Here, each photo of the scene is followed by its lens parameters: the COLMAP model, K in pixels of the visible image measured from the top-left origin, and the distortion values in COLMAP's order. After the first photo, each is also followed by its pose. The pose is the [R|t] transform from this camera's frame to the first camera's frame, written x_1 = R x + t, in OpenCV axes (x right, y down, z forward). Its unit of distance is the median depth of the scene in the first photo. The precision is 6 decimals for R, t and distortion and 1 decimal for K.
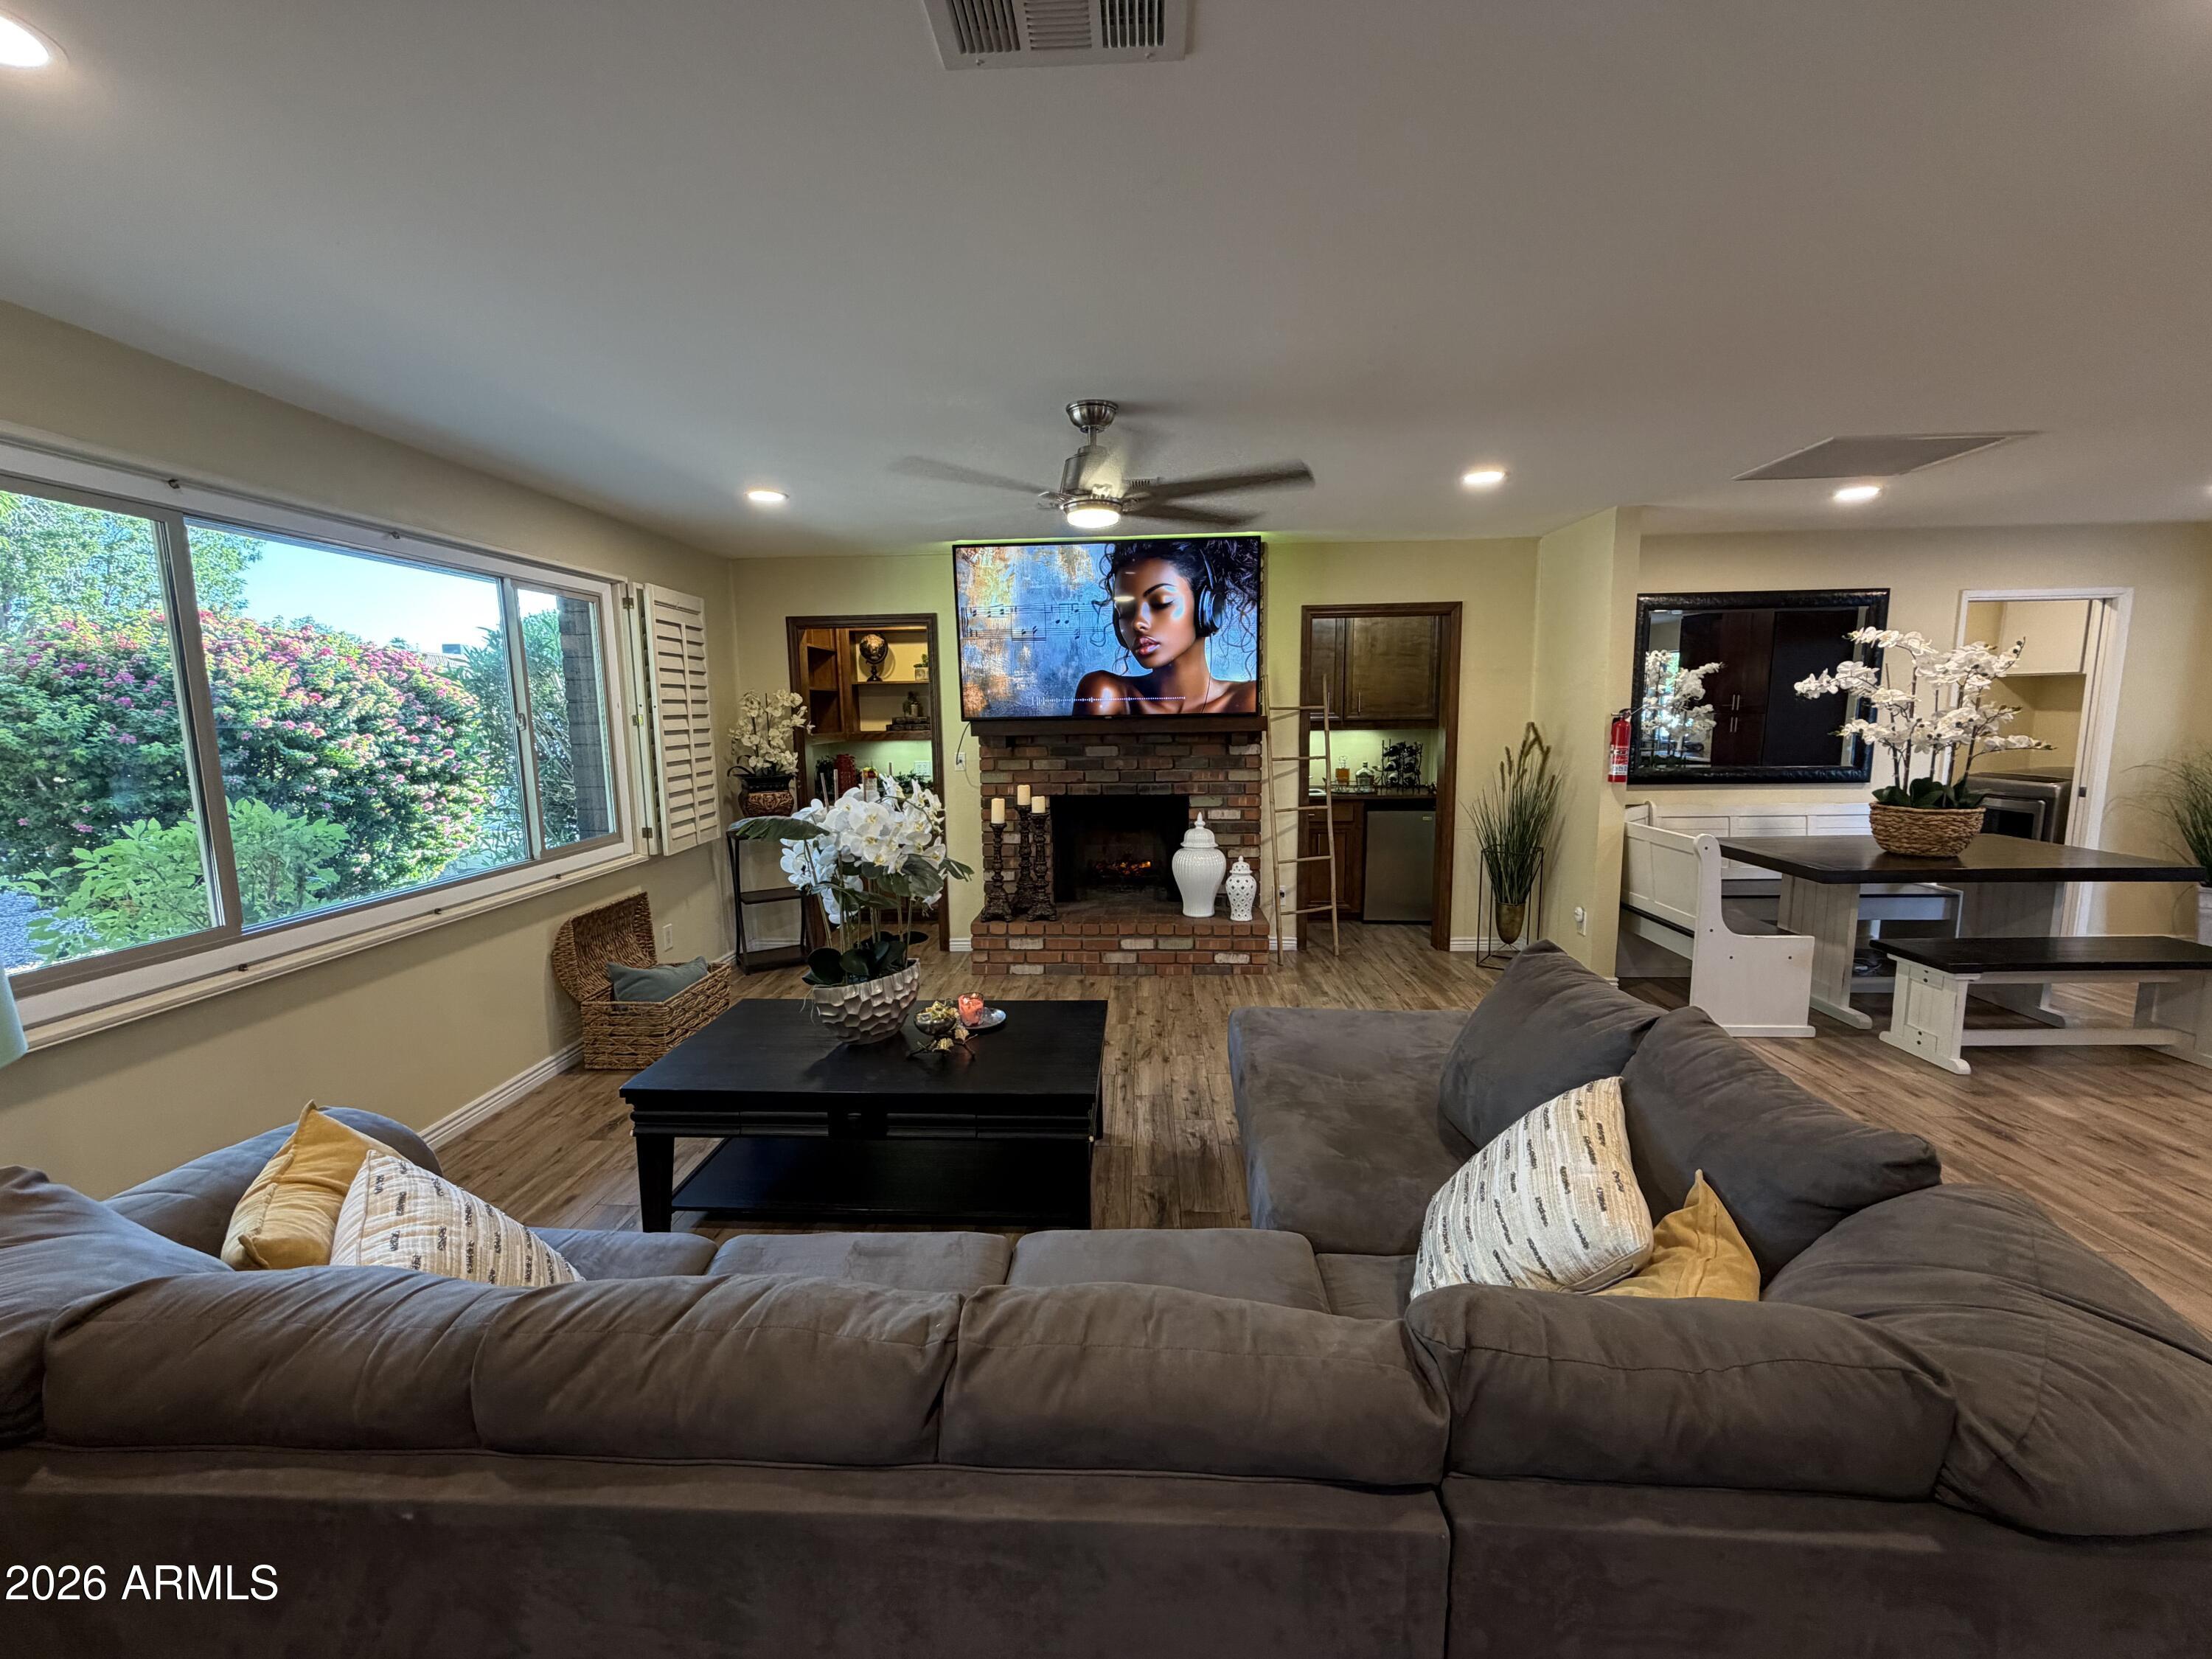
lens RADIAL K [[890.8, 0, 1100.3], [0, 890.8, 827.4], [0, 0, 1]] dist [-0.000909, 0.000167]
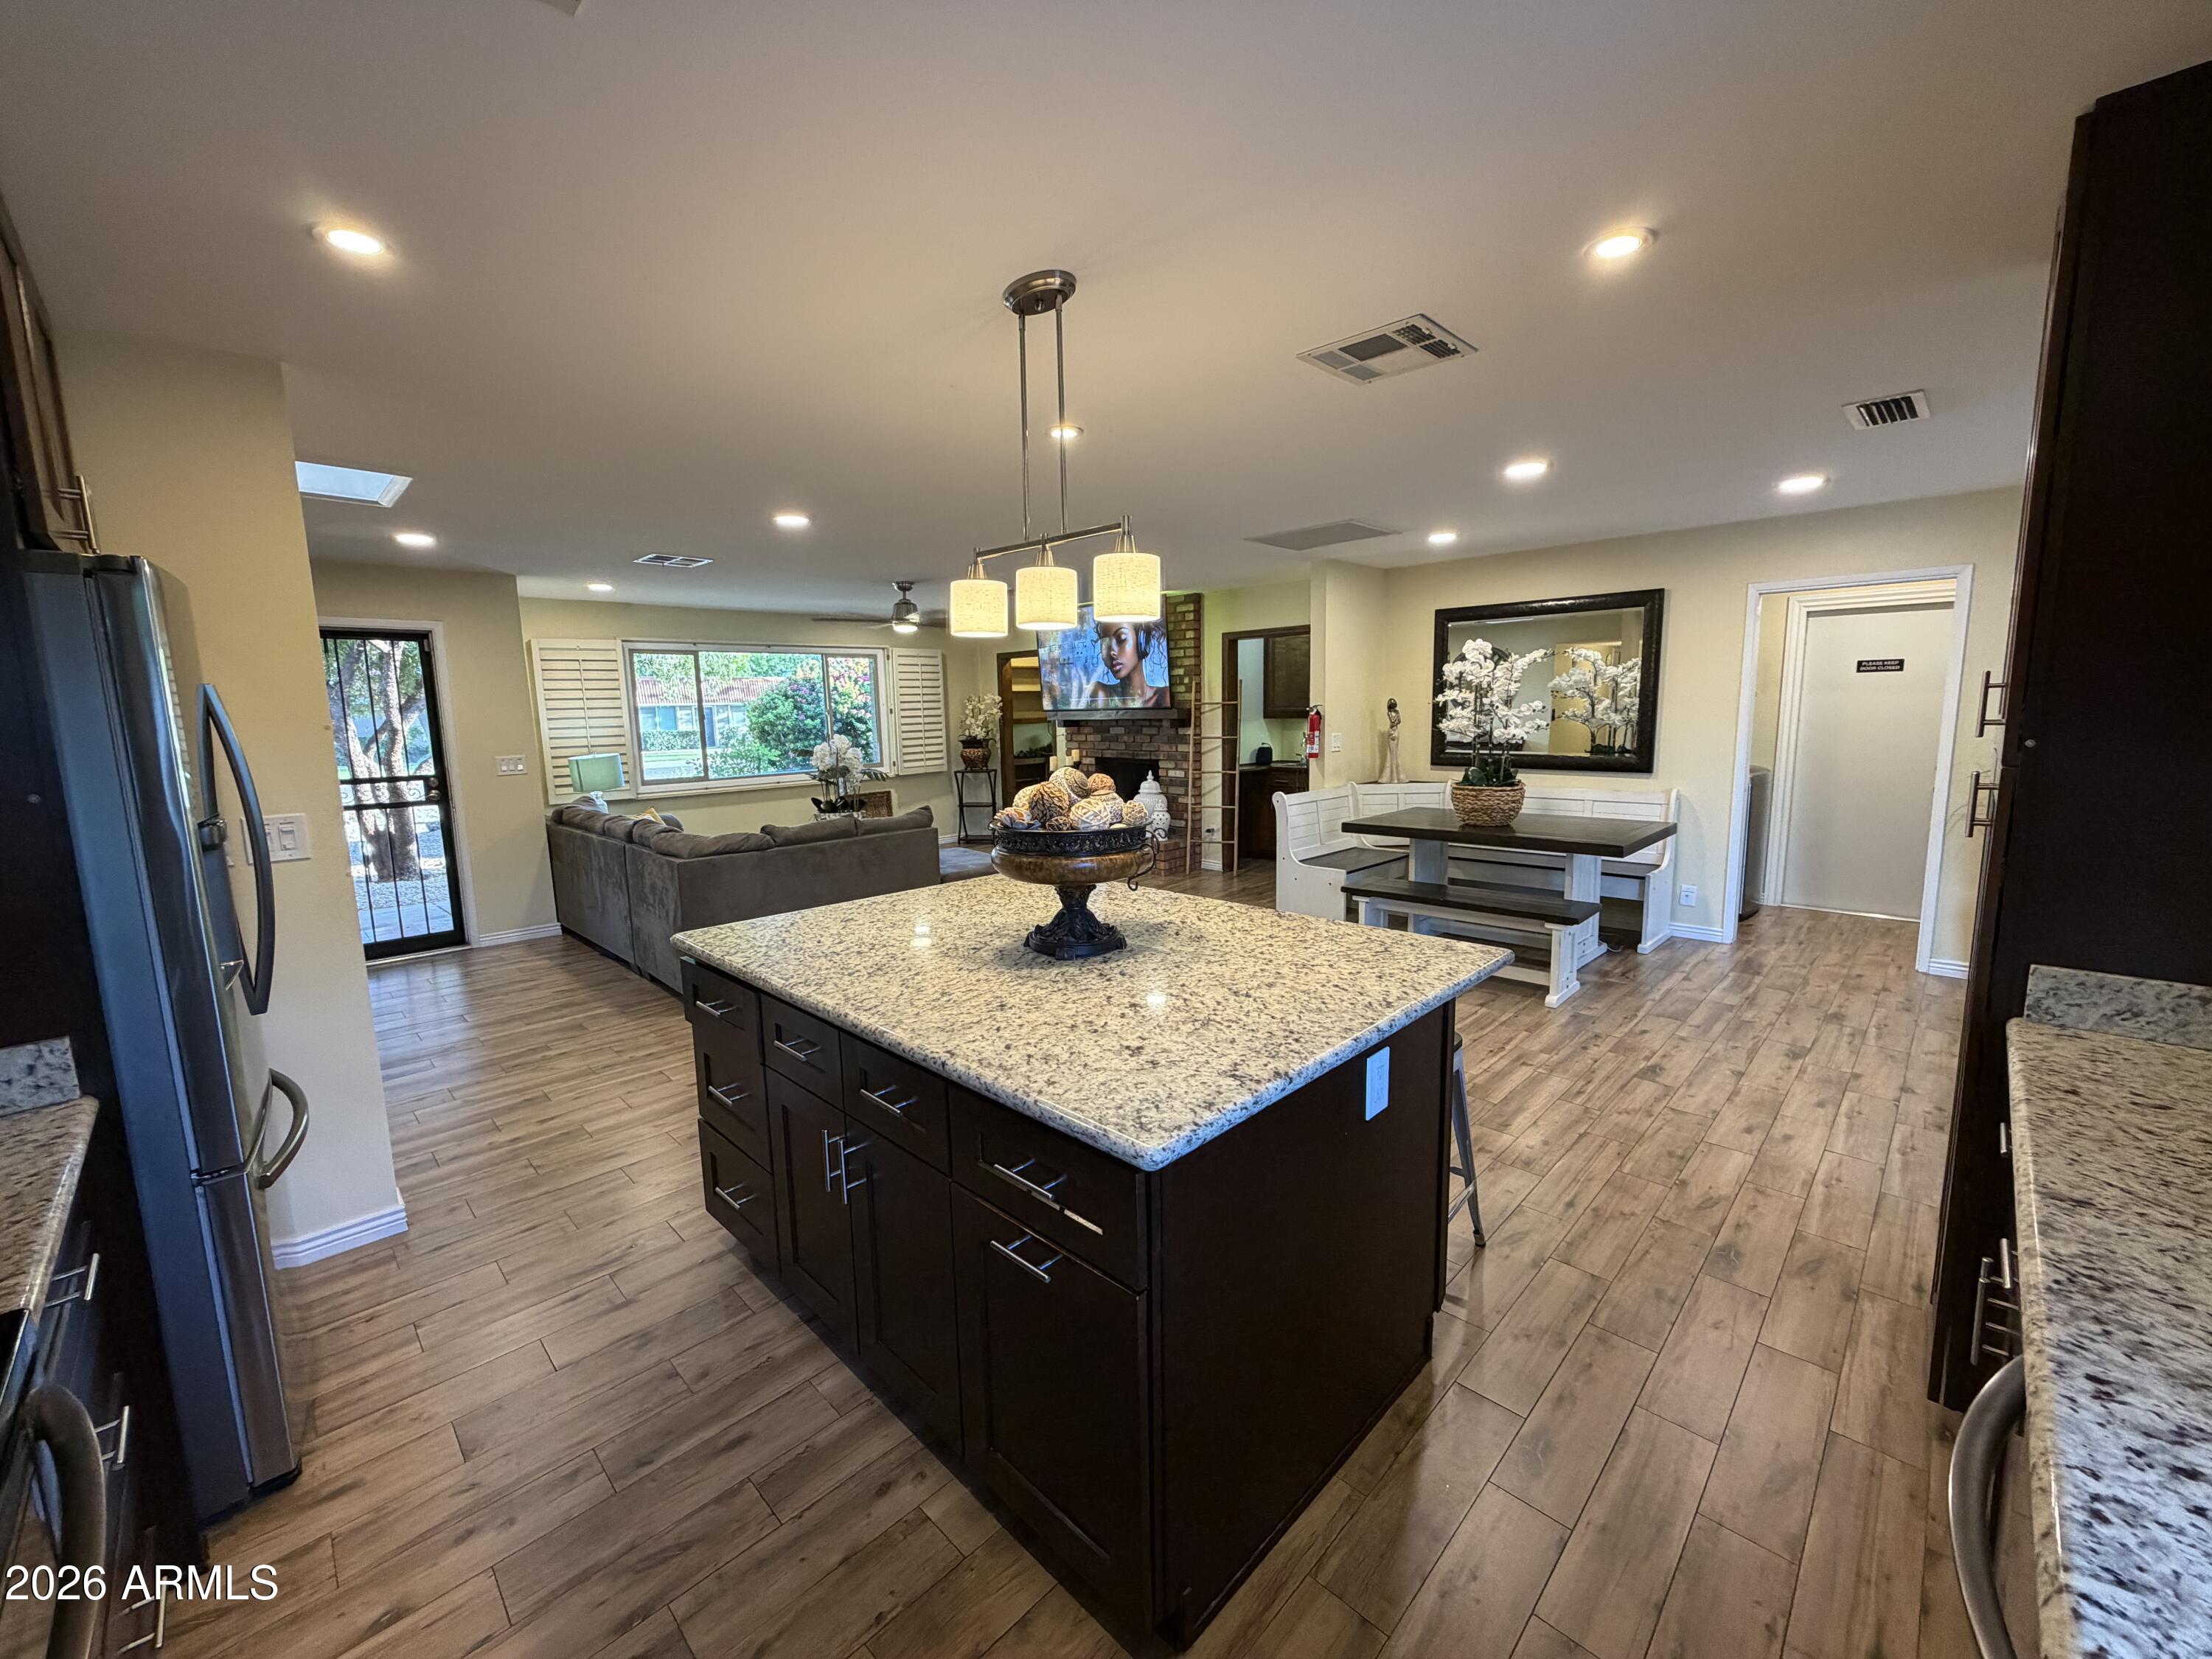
lens RADIAL K [[881.7, 0, 1101.5], [0, 881.7, 826.4], [0, 0, 1]] dist [0.000276, -0.000042]
pose [[0.745383, 0.089867, -0.660552, 1.110529], [-0.075981, 0.995868, 0.049747, 0.010522], [0.662292, 0.013109, 0.749131, -0.218629]]
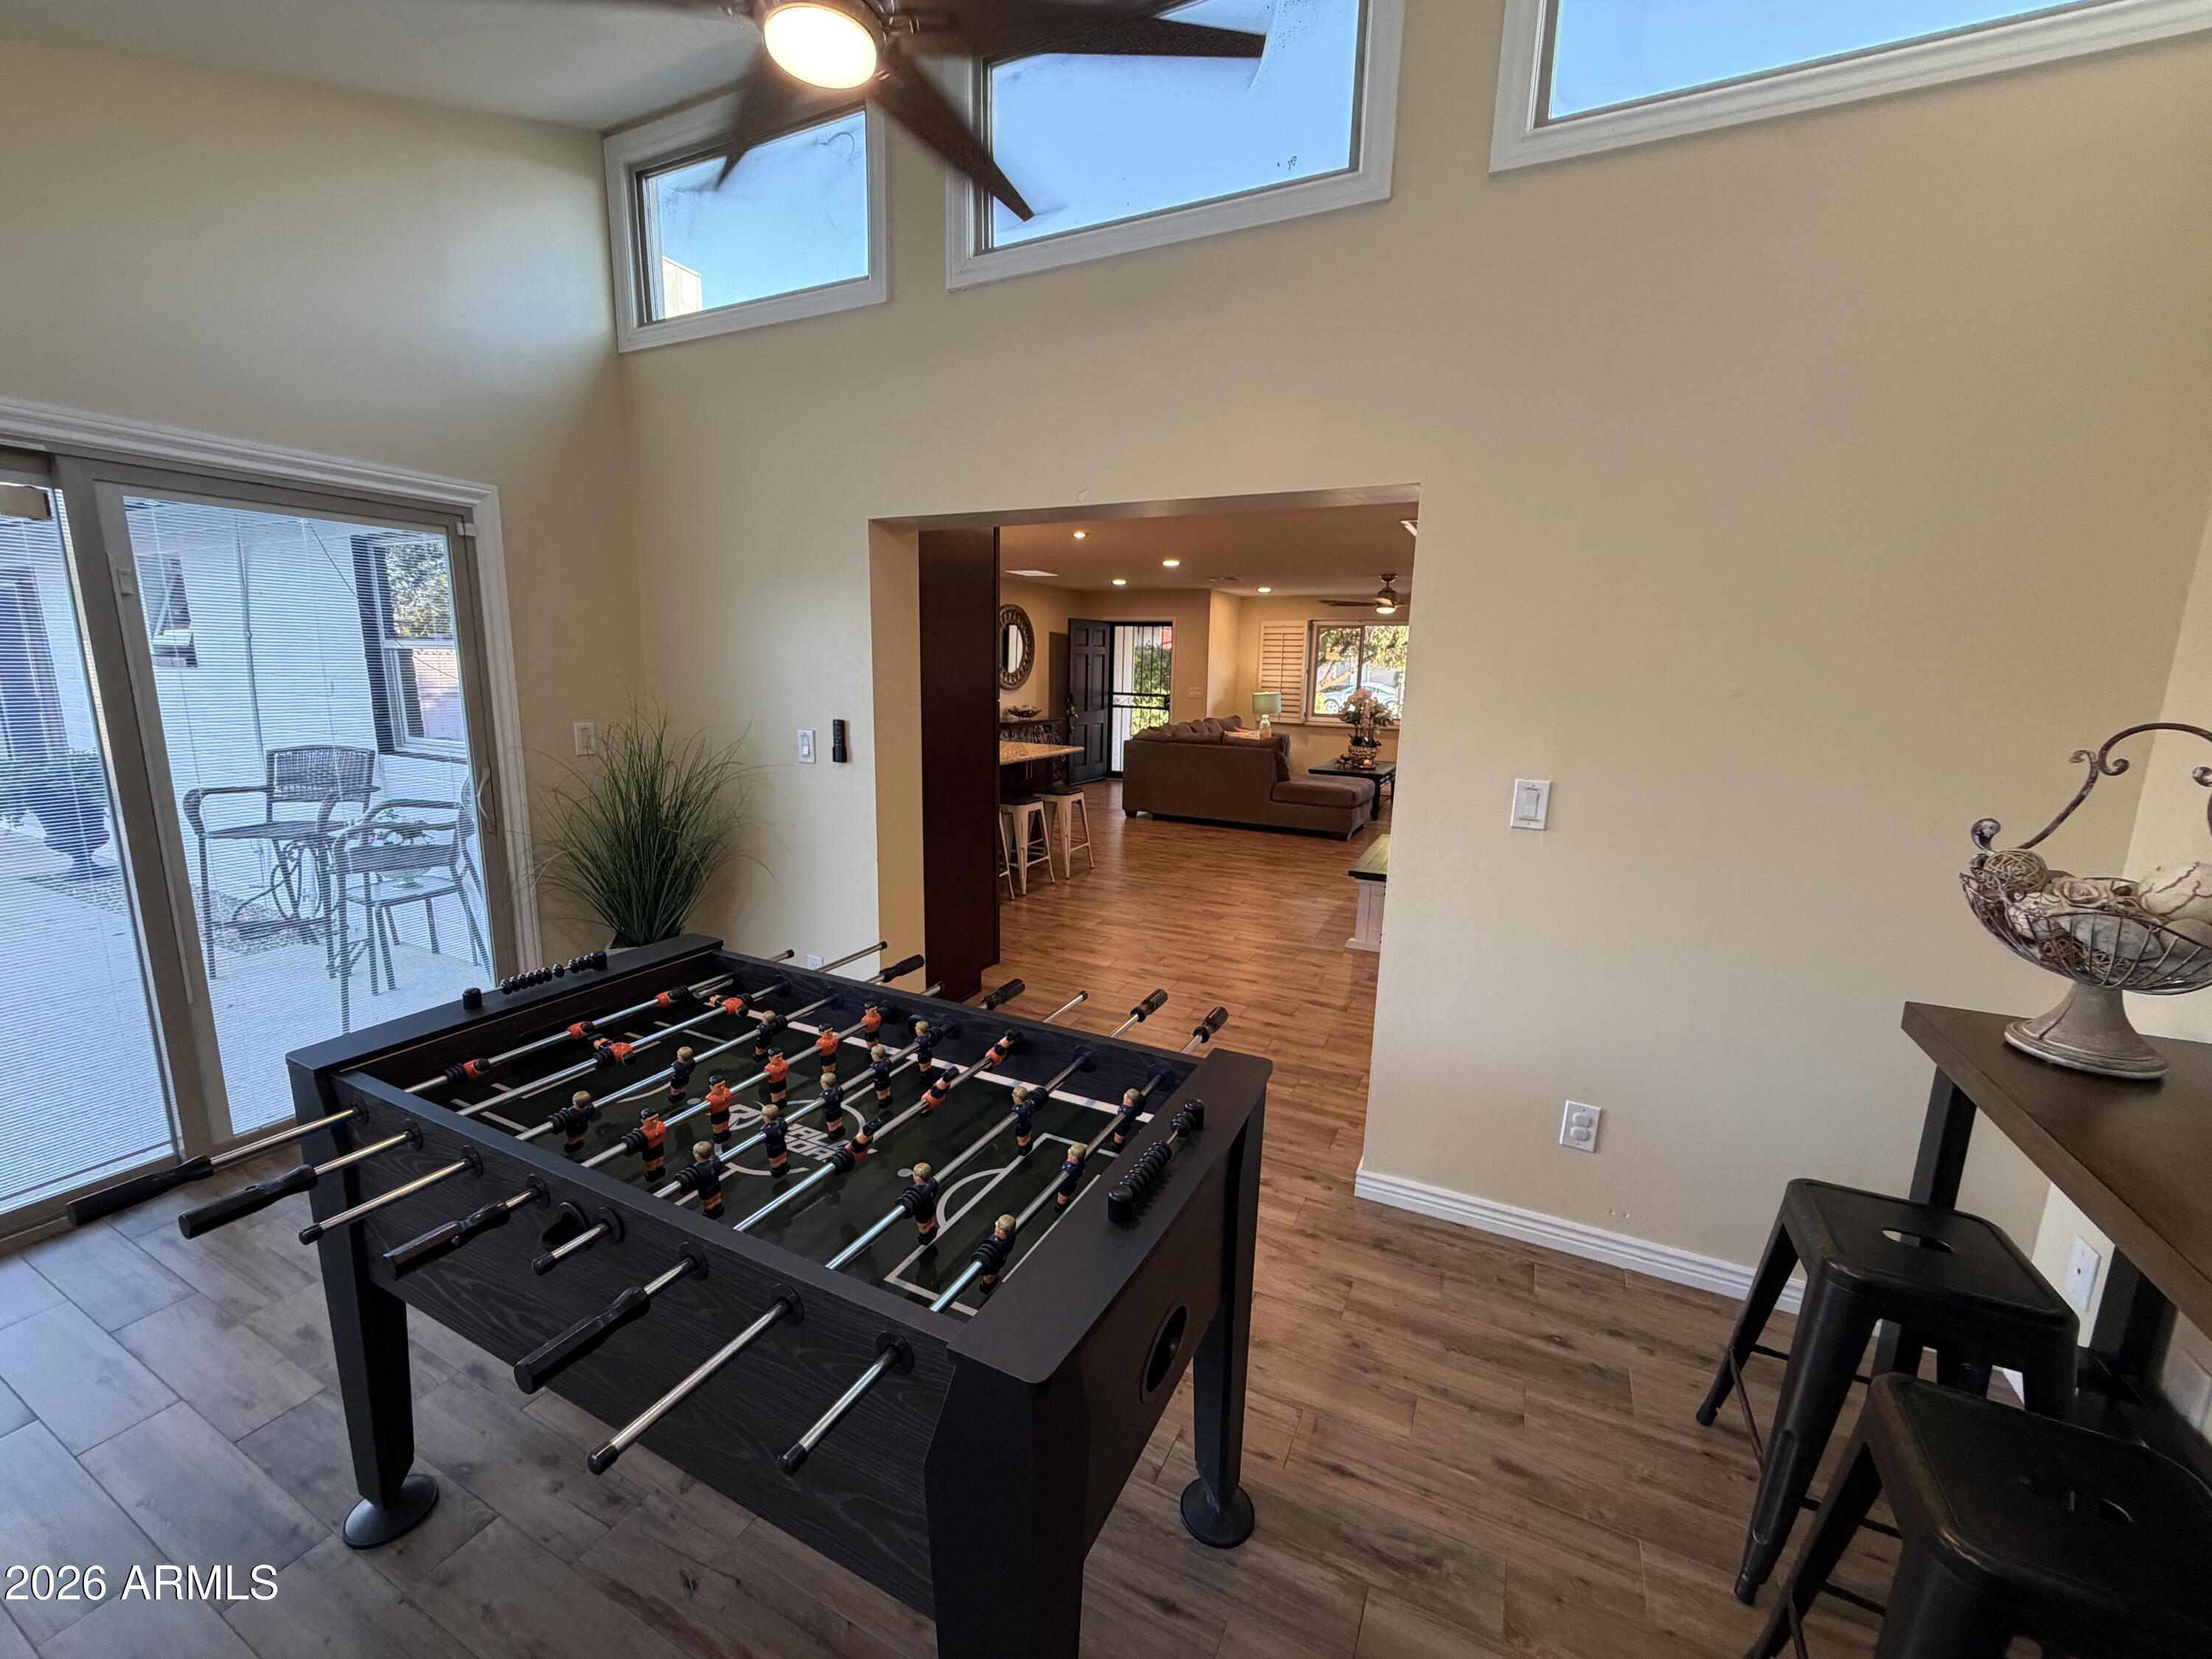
lens RADIAL K [[881.7, 0, 1101.5], [0, 881.7, 826.4], [0, 0, 1]] dist [0.000276, -0.000042]
pose [[-0.400302, 0.174212, -0.899671, 1.849561], [-0.133251, 0.960263, 0.245234, -0.136614], [0.906644, 0.218050, -0.361181, 0.779329]]
